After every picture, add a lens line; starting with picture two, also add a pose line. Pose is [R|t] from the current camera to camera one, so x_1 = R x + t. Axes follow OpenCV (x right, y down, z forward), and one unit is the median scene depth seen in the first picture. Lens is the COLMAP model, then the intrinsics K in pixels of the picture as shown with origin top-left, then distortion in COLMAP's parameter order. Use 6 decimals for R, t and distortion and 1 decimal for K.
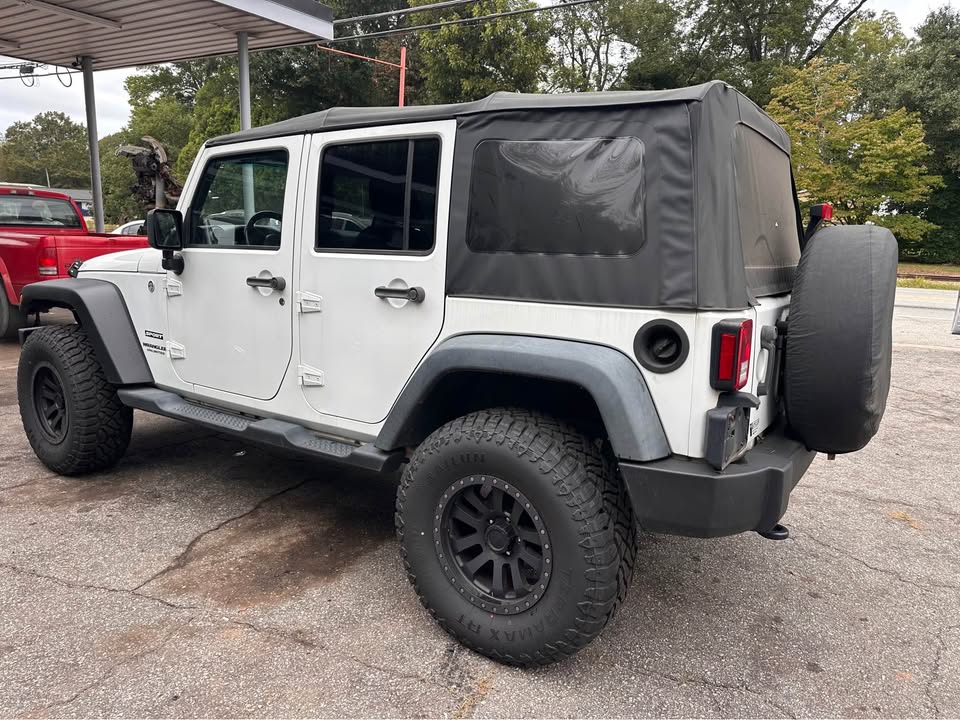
lens RADIAL K [[689.0, 0, 477.4], [0, 689.0, 358.9], [0, 0, 1]] dist [0.000715, -0.007148]
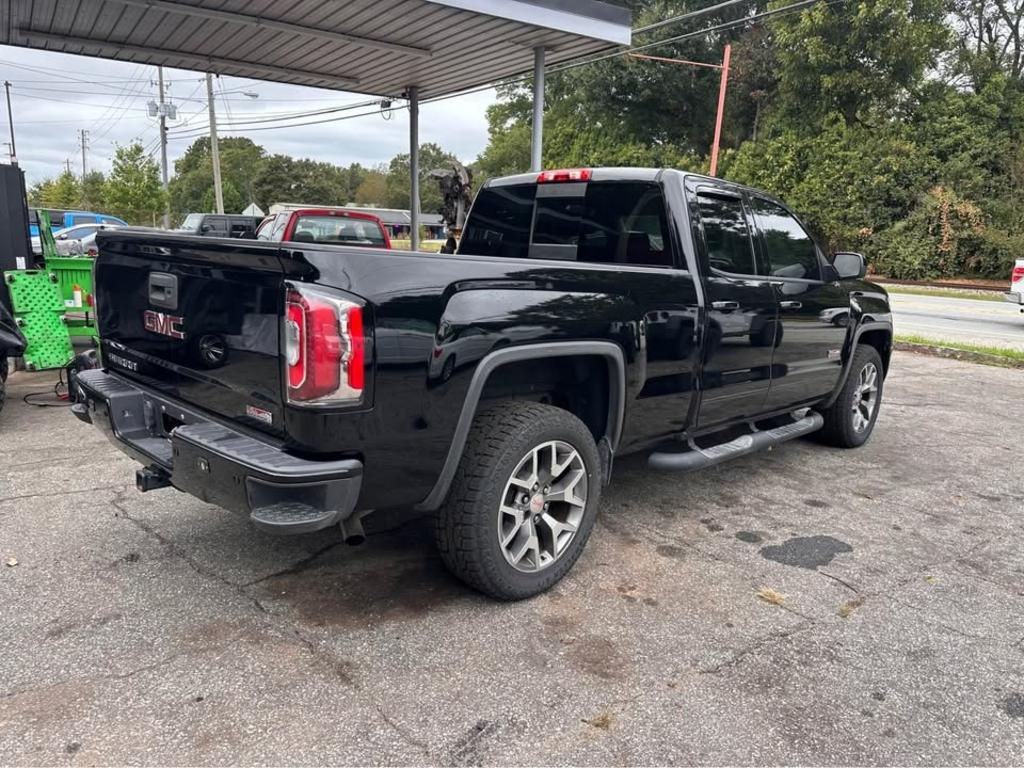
lens RADIAL K [[715.7, 0, 511.1], [0, 715.7, 385.5], [0, 0, 1]] dist [0.072012, -0.075974]
pose [[0.907549, 0.081297, -0.412002, 0.079294], [-0.082042, 0.996502, 0.015913, -0.004796], [0.411855, 0.019360, 0.911044, 0.042954]]
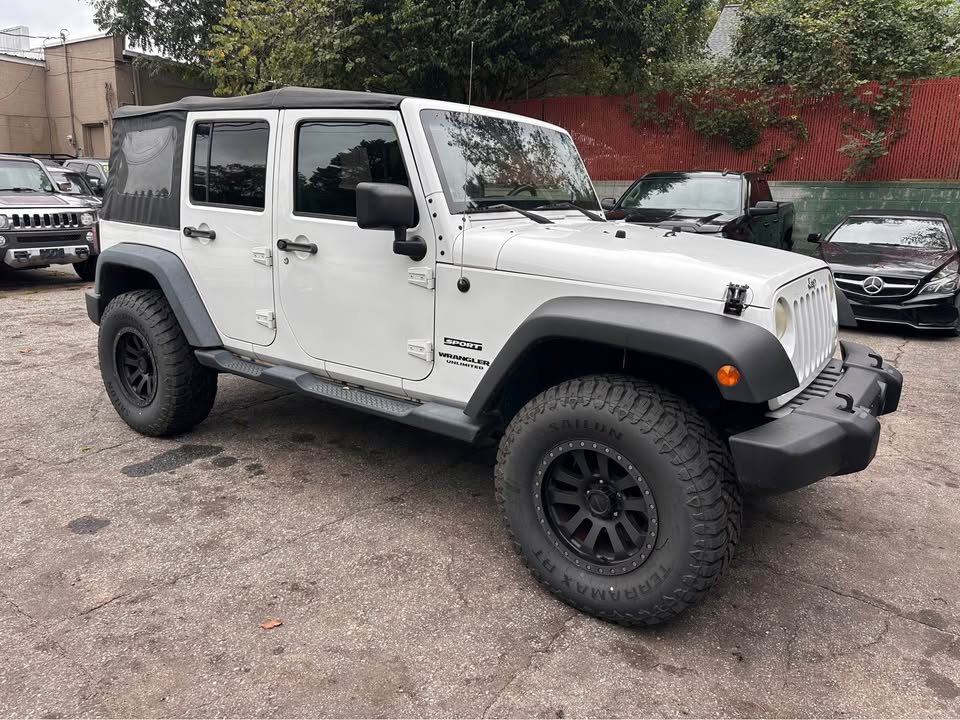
lens RADIAL K [[669.0, 0, 480.0], [0, 669.0, 360.0], [0, 0, 1]] dist [0.011175, -0.000739]
pose [[-0.997654, -0.064384, 0.023259, -0.095214], [-0.049504, 0.913208, 0.404476, -0.131867], [-0.047282, 0.402376, -0.914253, 0.720973]]
